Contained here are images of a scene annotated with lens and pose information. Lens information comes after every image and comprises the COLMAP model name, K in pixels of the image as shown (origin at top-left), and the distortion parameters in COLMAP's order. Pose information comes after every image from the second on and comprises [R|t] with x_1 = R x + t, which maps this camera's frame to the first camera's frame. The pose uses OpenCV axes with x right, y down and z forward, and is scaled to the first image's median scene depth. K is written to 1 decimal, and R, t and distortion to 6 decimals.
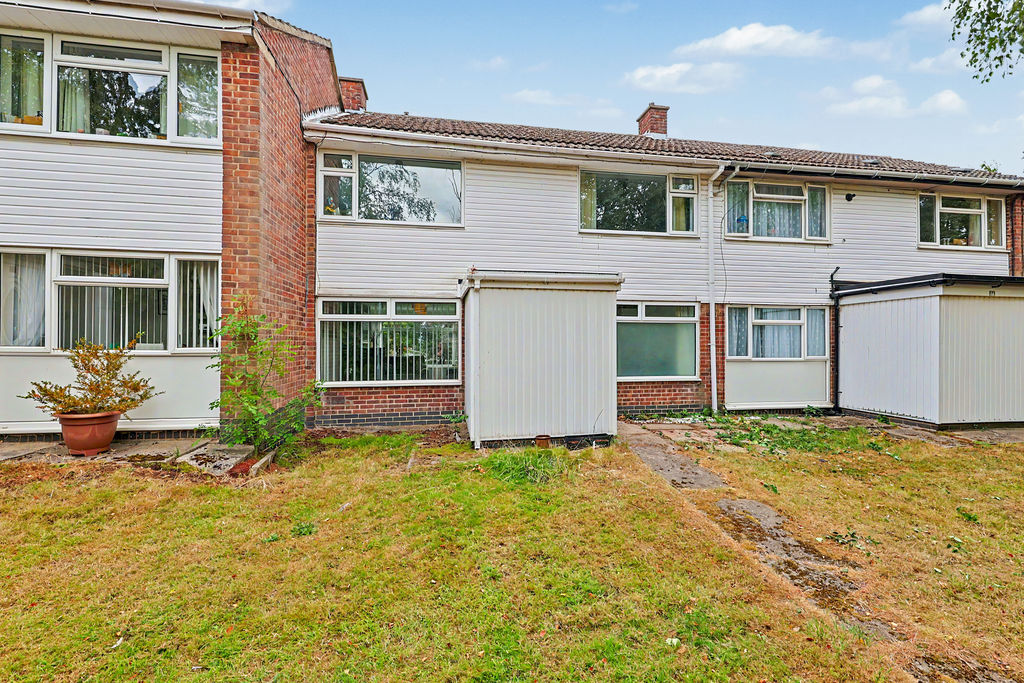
lens RADIAL K [[436.5, 0, 512.3], [0, 436.5, 340.0], [0, 0, 1]] dist [0.008063, -0.000704]
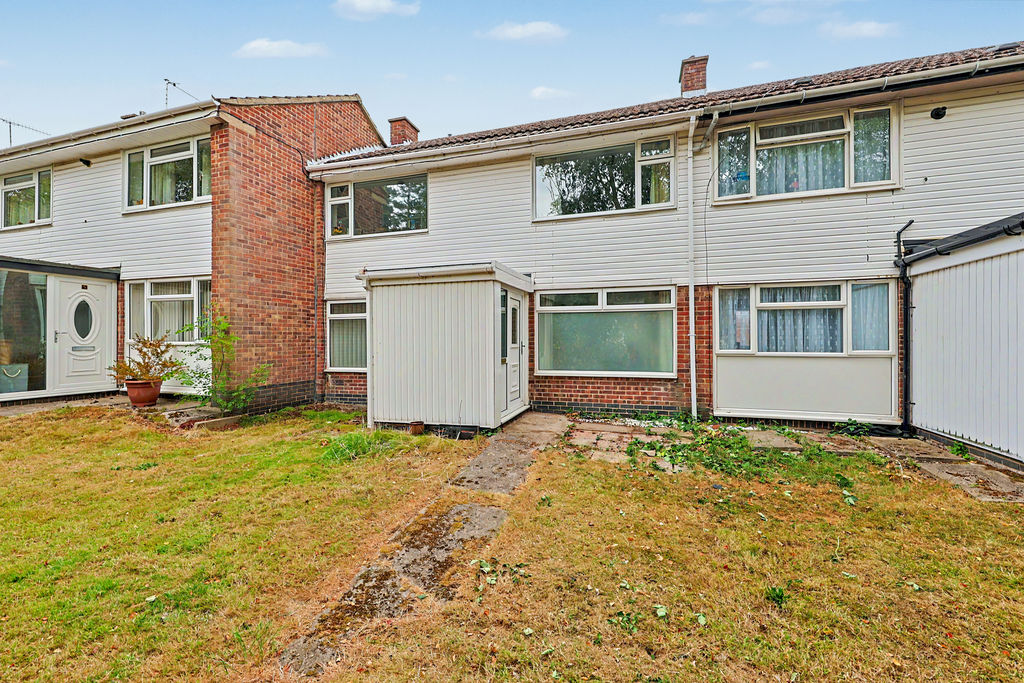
lens RADIAL K [[410.1, 0, 513.0], [0, 410.1, 341.1], [0, 0, 1]] dist [0.002853, 0.000409]
pose [[0.890566, -0.003974, -0.454836, 0.523453], [0.008202, 0.999940, 0.007323, 0.012847], [0.454779, -0.010252, 0.890545, 0.158538]]
